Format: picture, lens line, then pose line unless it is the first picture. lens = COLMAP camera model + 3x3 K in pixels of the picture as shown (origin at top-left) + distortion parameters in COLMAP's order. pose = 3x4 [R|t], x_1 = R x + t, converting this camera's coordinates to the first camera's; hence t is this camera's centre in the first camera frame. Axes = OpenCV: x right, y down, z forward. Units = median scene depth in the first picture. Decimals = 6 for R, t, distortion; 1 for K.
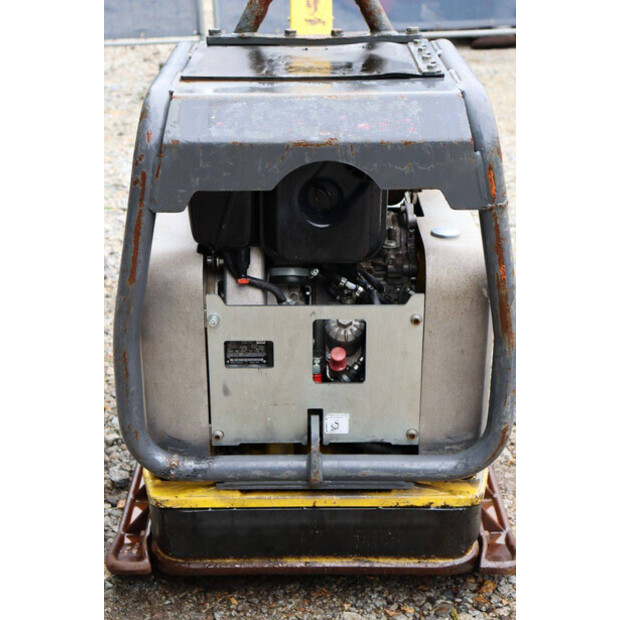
lens RADIAL K [[1092.2, 0, 301.6], [0, 1092.2, 315.2], [0, 0, 1]] dist [0.195895, 0.246852]
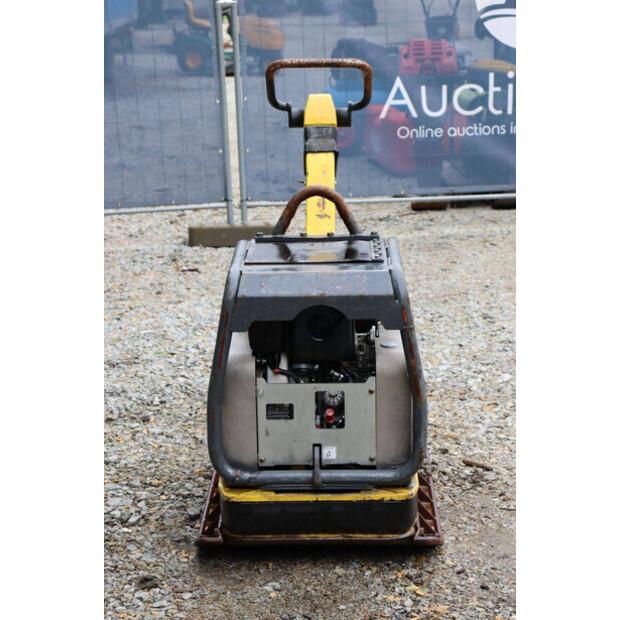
lens RADIAL K [[1521.5, 0, 309.6], [0, 1521.5, 325.1], [0, 0, 1]] dist [0.399404, 1.378523]
pose [[0.999811, -0.005844, -0.018541, 0.048005], [0.003188, 0.990121, -0.140180, 0.245227], [0.019177, 0.140095, 0.989952, -1.499300]]
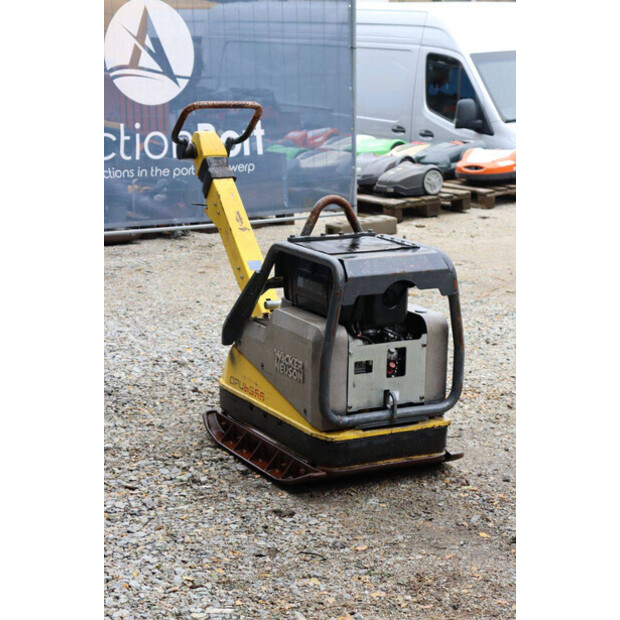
lens RADIAL K [[1521.5, 0, 309.6], [0, 1521.5, 325.1], [0, 0, 1]] dist [0.399404, 1.378523]
pose [[0.870727, -0.082937, 0.484723, -1.697802], [0.169774, 0.975771, -0.138016, 0.373347], [-0.461532, 0.202467, 0.863710, -1.751547]]
